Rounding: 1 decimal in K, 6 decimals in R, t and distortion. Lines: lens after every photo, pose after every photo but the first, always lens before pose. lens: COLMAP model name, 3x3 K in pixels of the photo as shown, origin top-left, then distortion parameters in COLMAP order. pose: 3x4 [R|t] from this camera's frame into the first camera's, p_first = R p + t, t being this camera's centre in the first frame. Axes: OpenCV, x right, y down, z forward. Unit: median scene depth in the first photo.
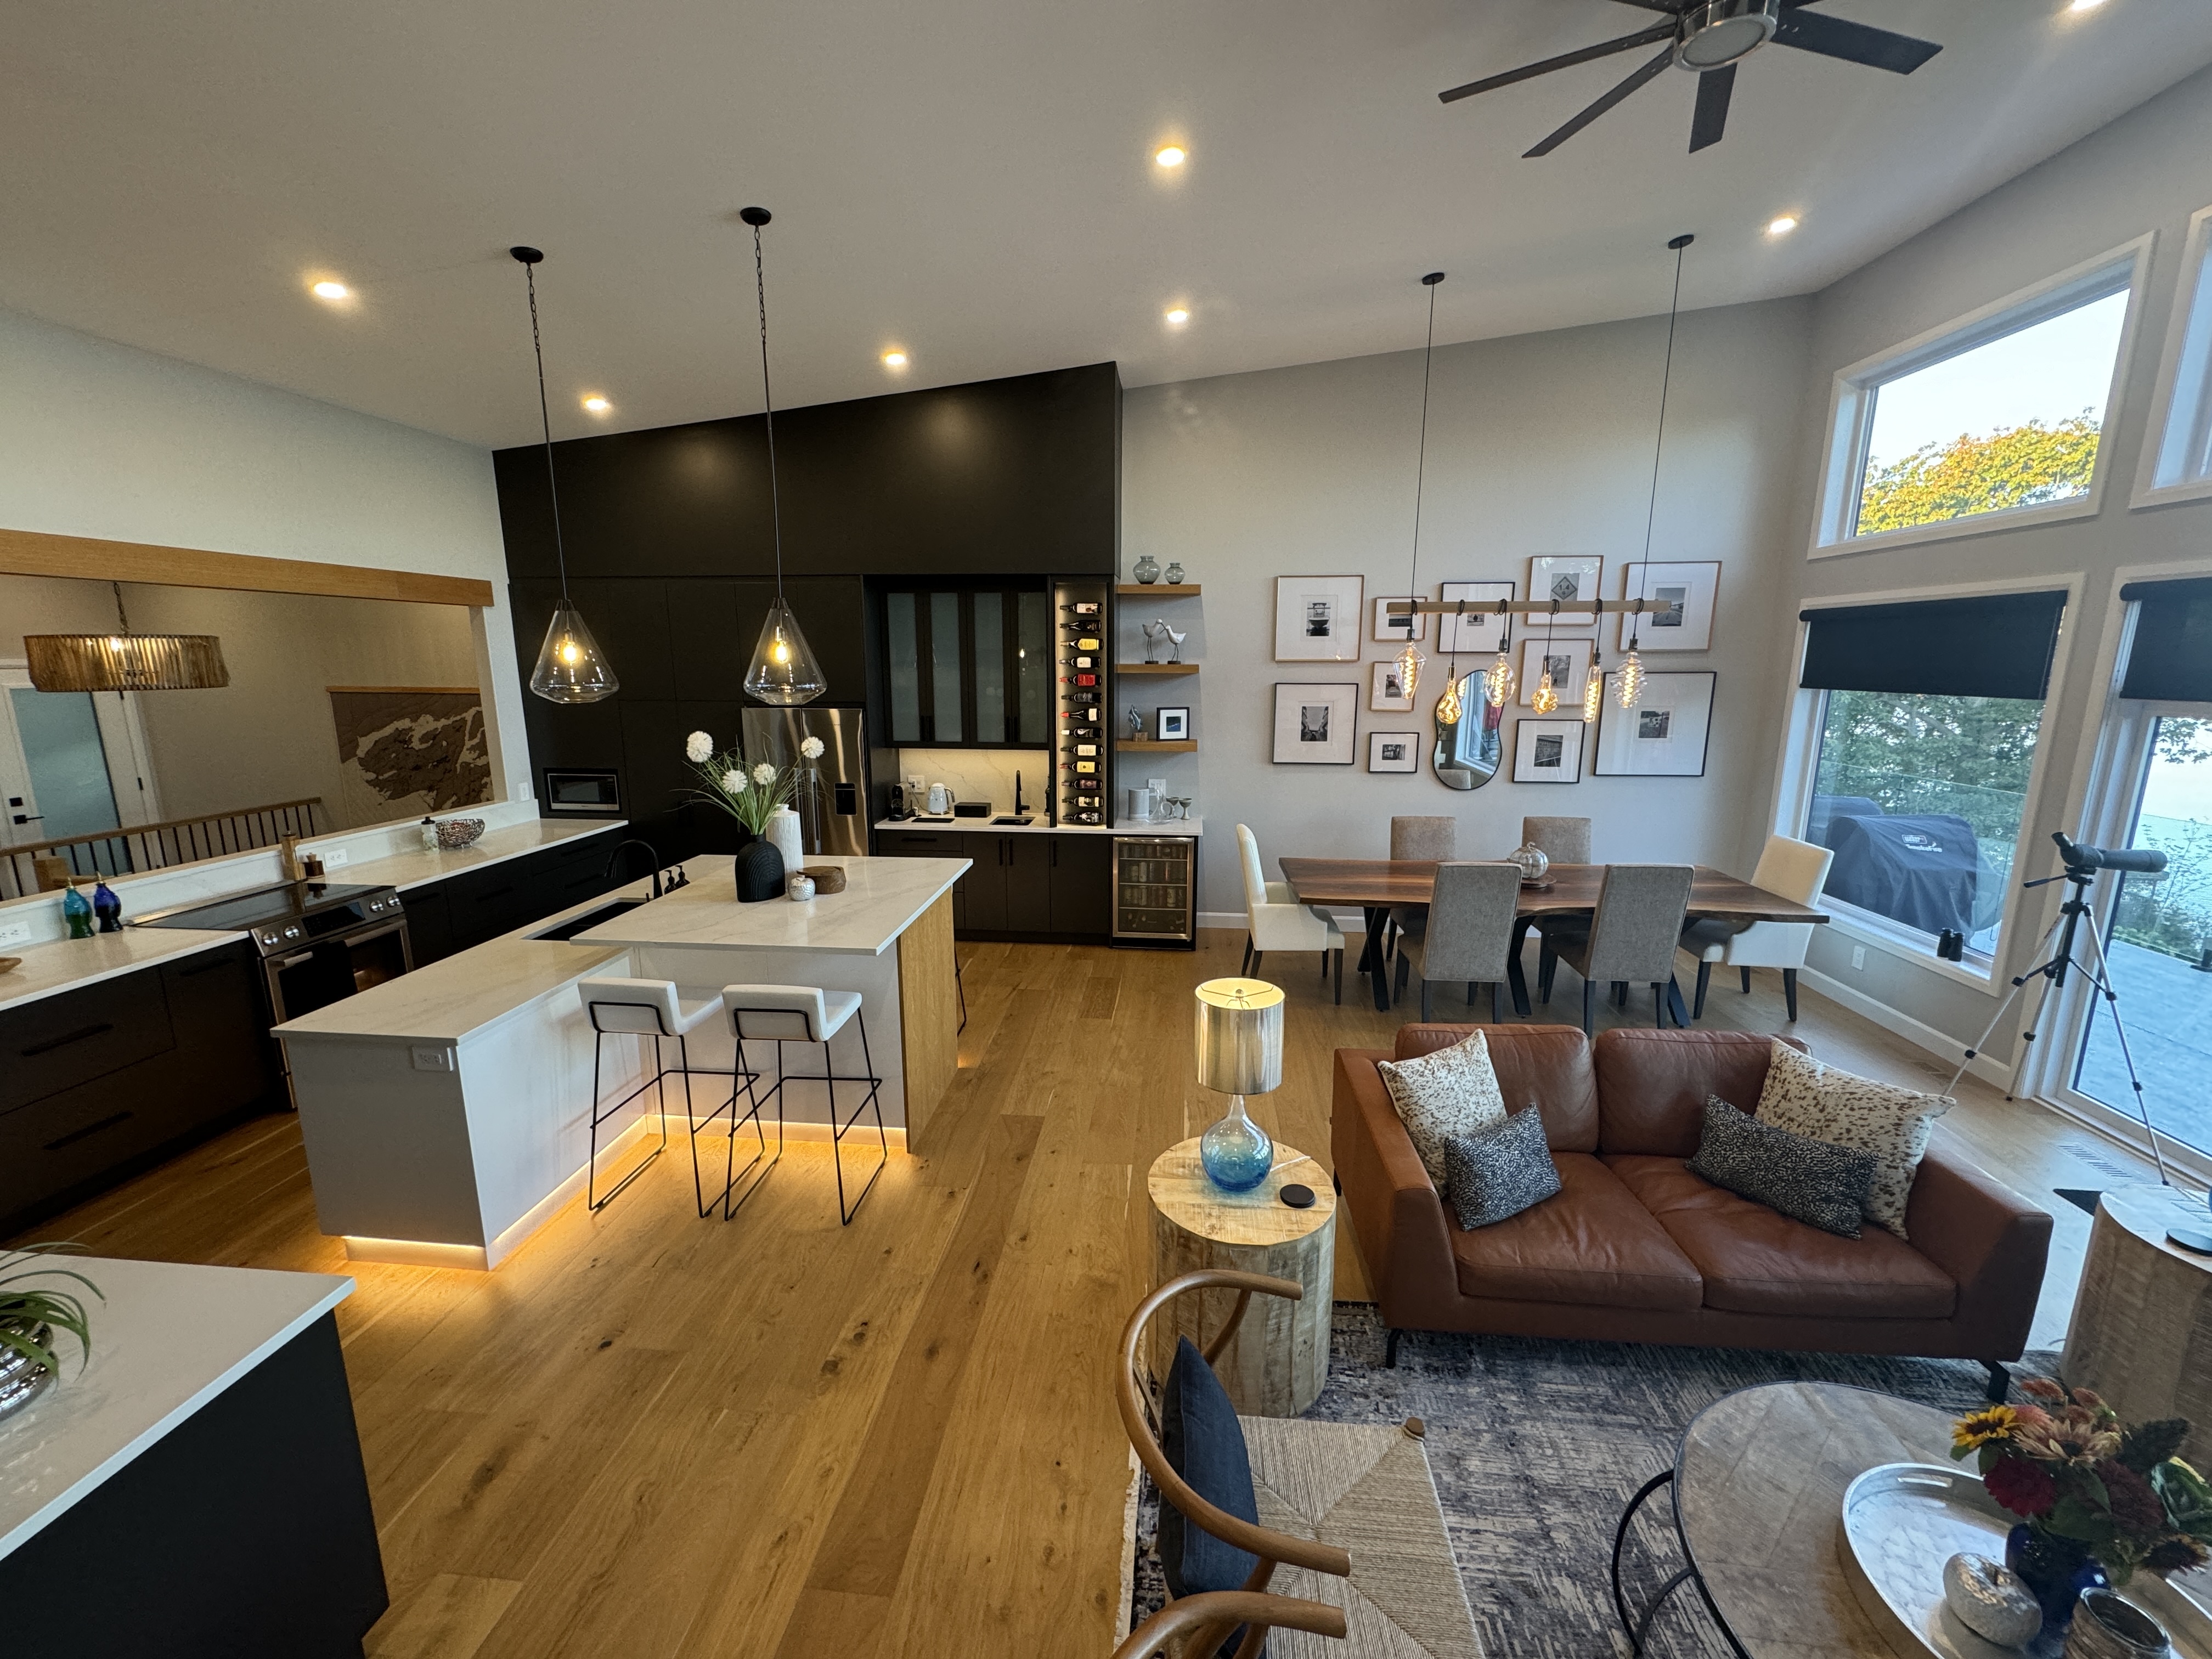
lens RADIAL K [[884.7, 0, 1101.7], [0, 884.7, 826.8], [0, 0, 1]] dist [-0.002783, 0.000040]
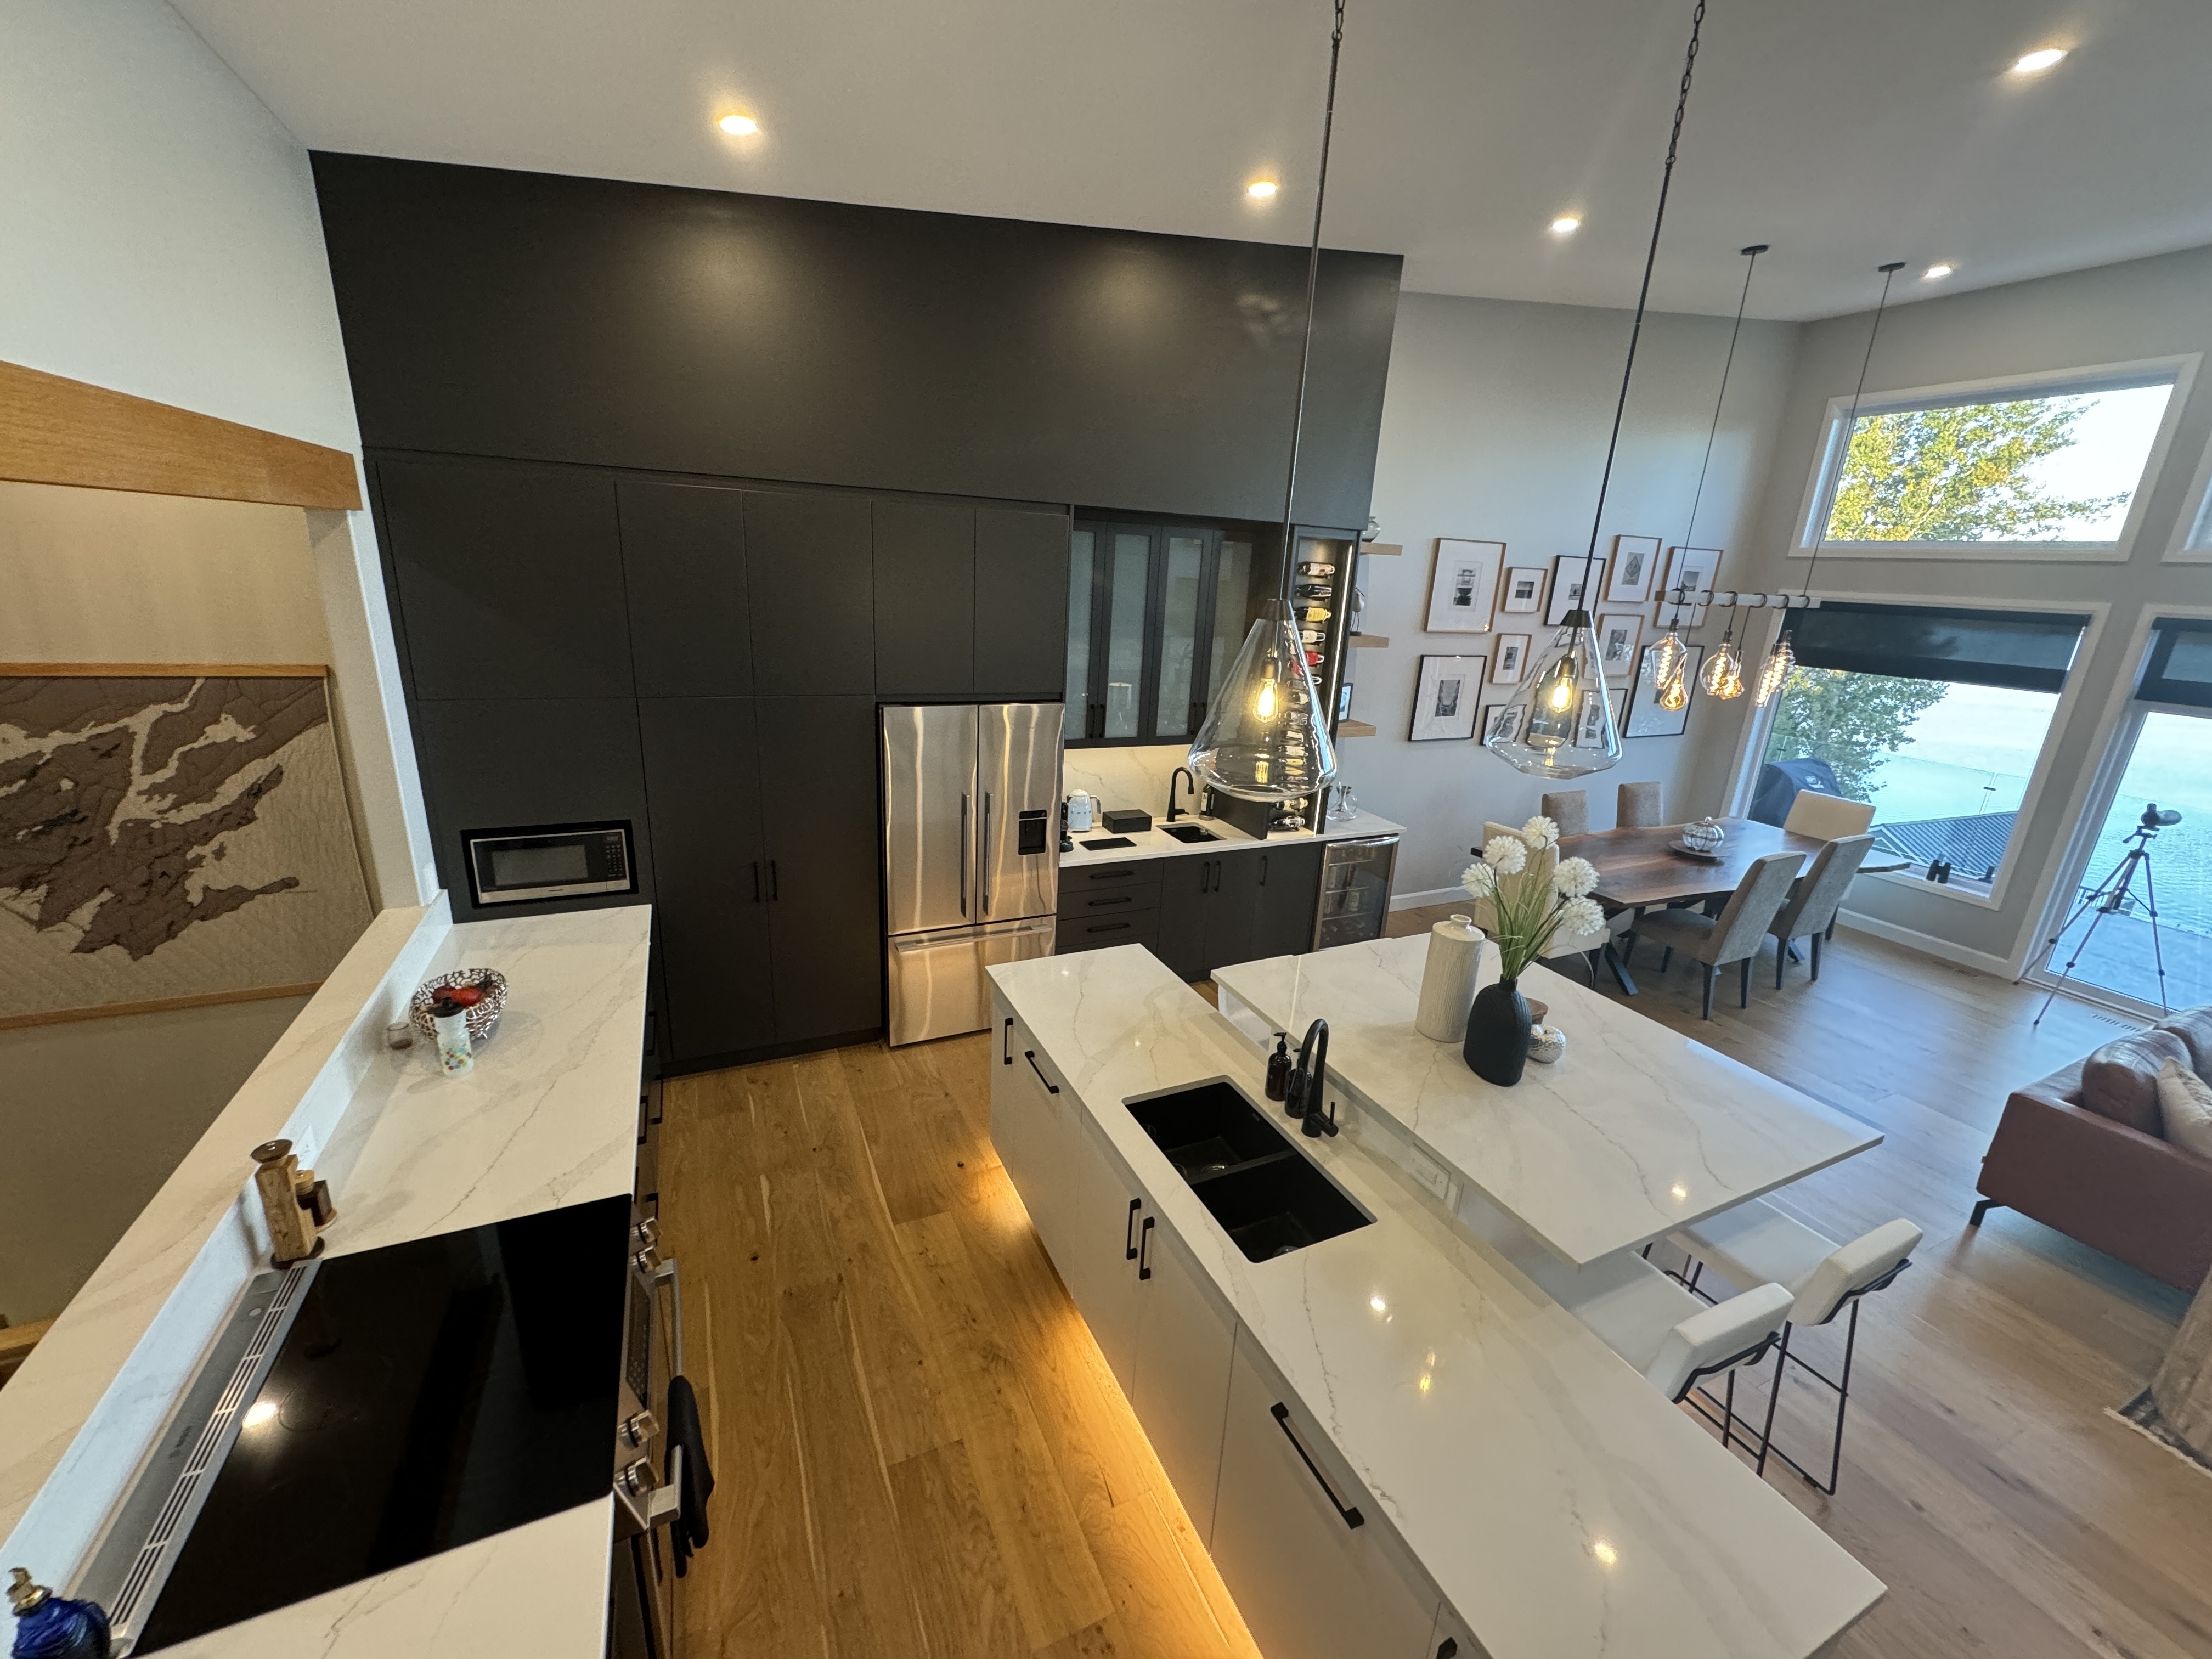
lens RADIAL K [[878.5, 0, 1103.0], [0, 878.5, 827.4], [0, 0, 1]] dist [-0.001868, -0.000003]
pose [[0.860103, -0.105433, 0.499106, -0.575024], [0.047647, 0.990735, 0.127178, -0.118197], [-0.507891, -0.085606, 0.857157, 0.372675]]
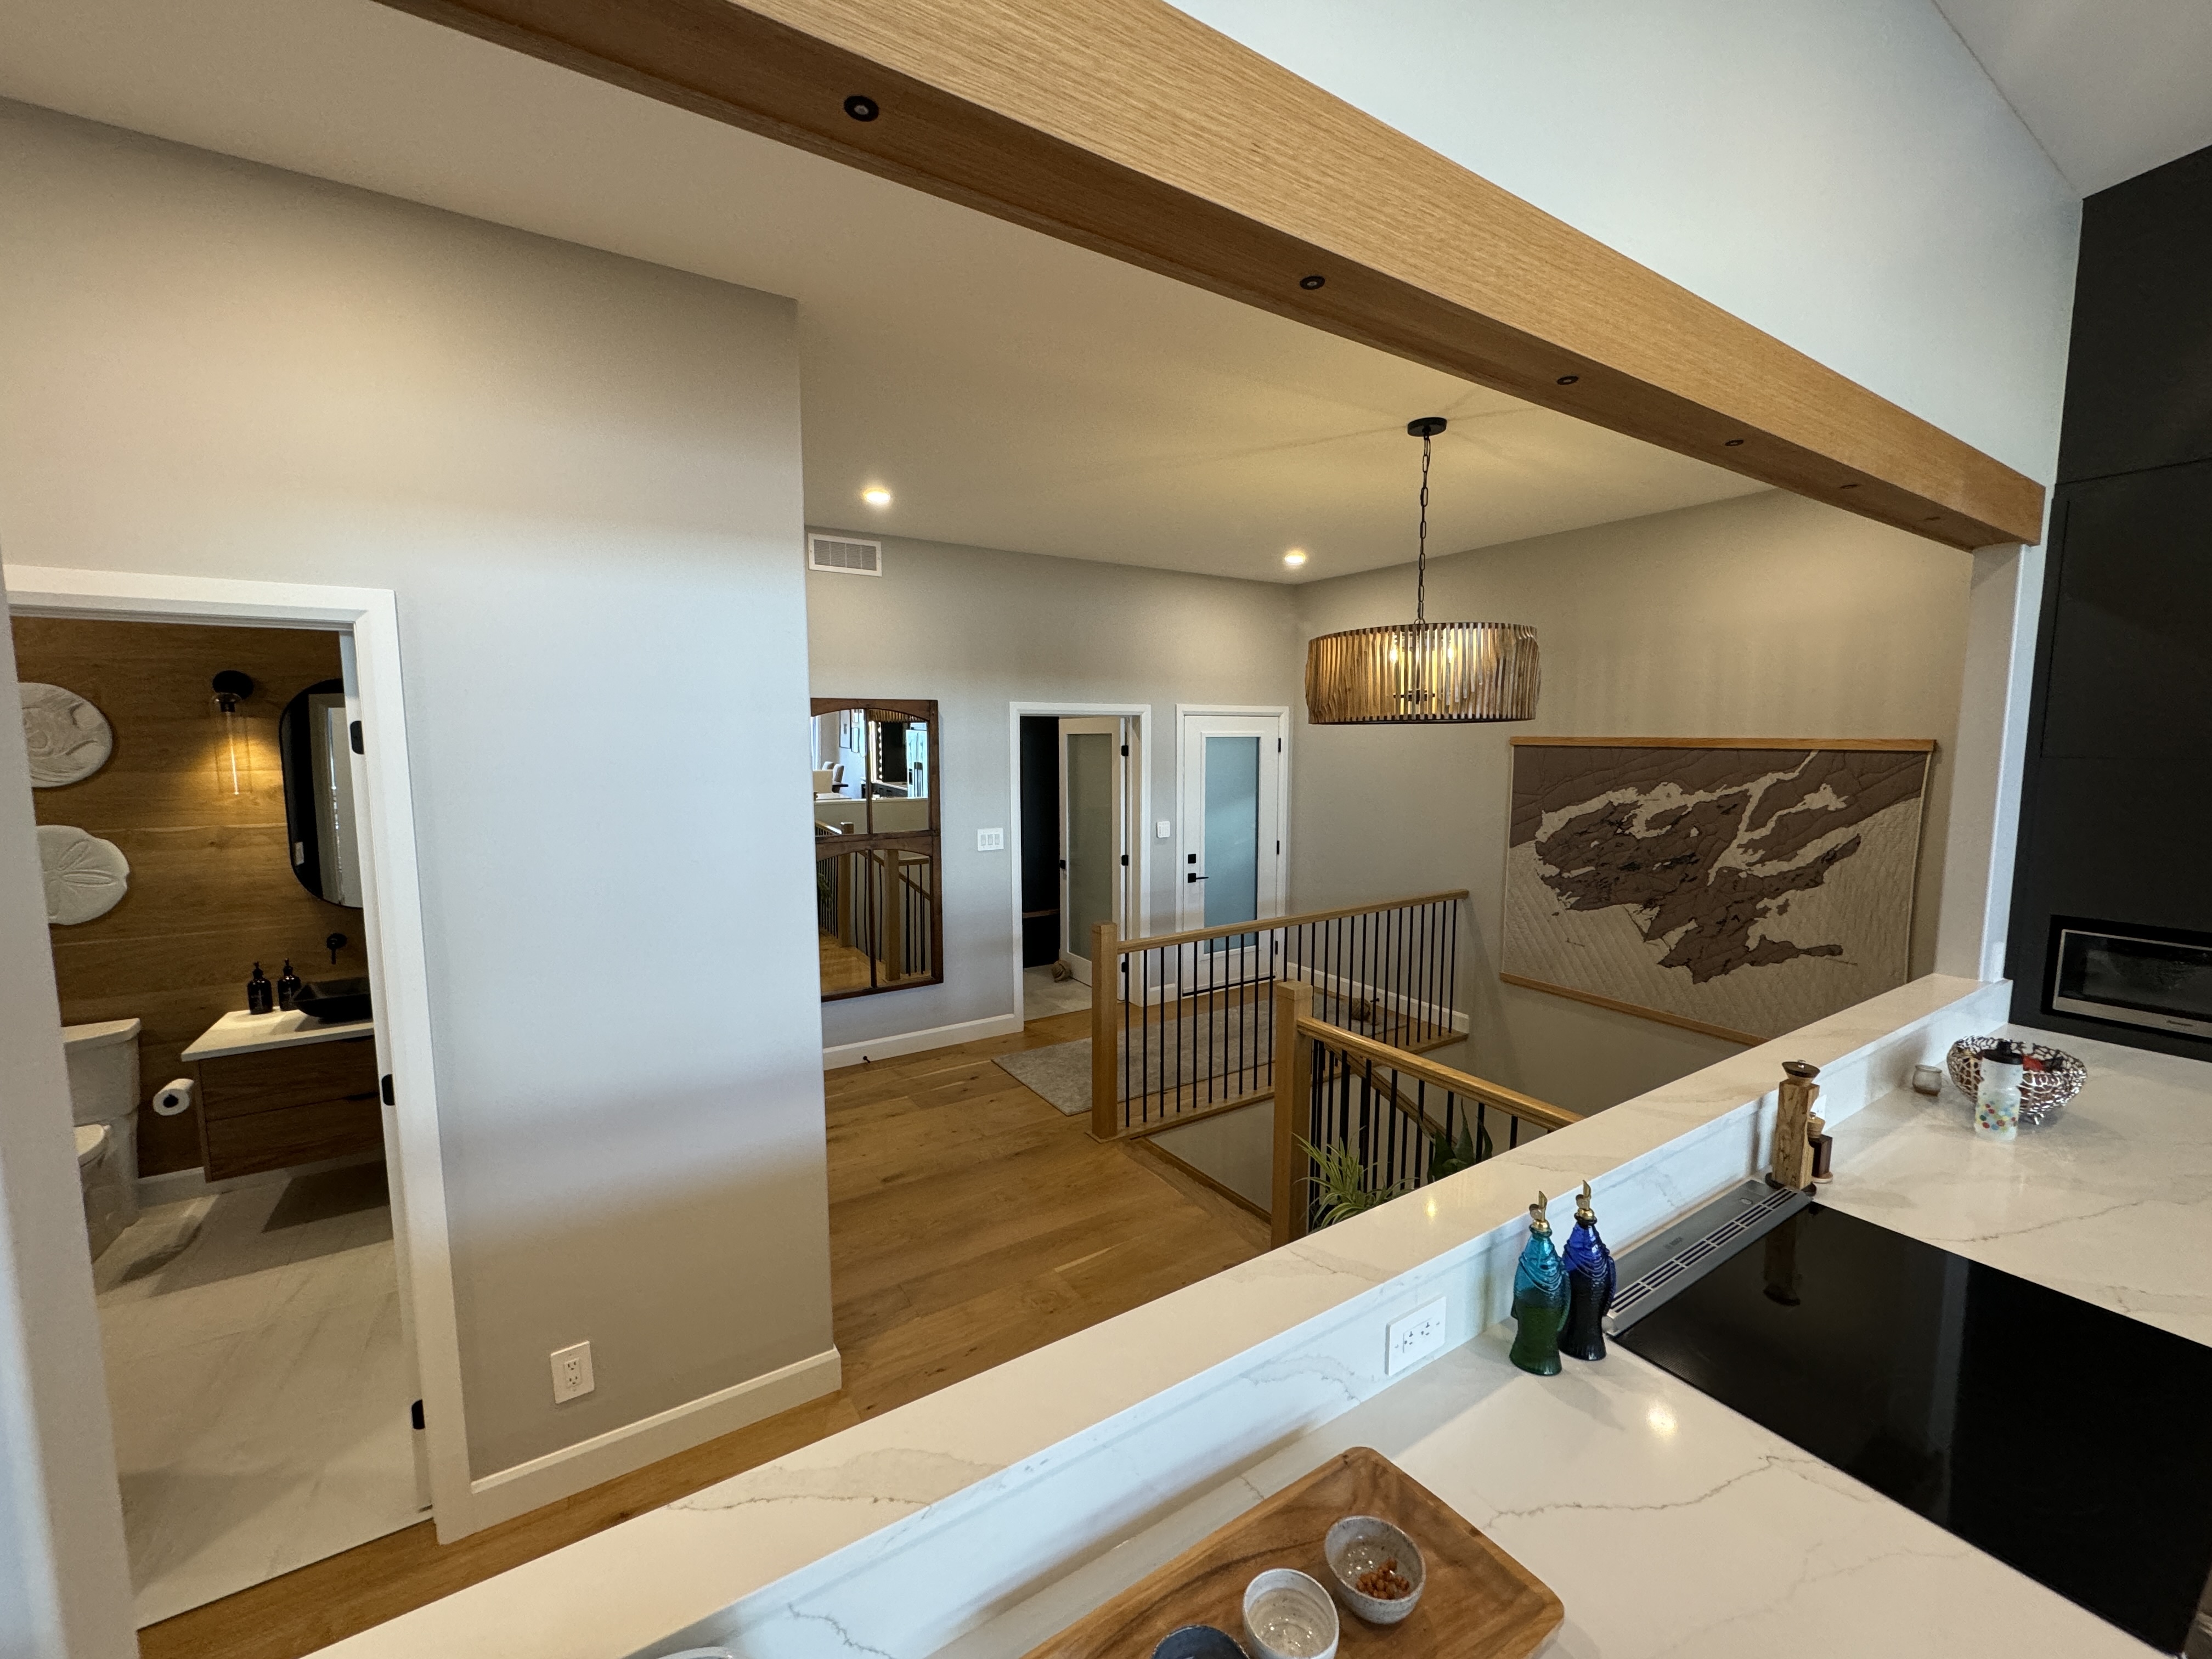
lens RADIAL K [[881.0, 0, 1104.1], [0, 881.0, 825.0], [0, 0, 1]] dist [-0.000652, -0.000132]
pose [[0.616001, 0.077859, -0.783888, -0.594584], [-0.147509, 0.988902, -0.017695, -0.034685], [0.773811, 0.126531, 0.620650, 0.372377]]
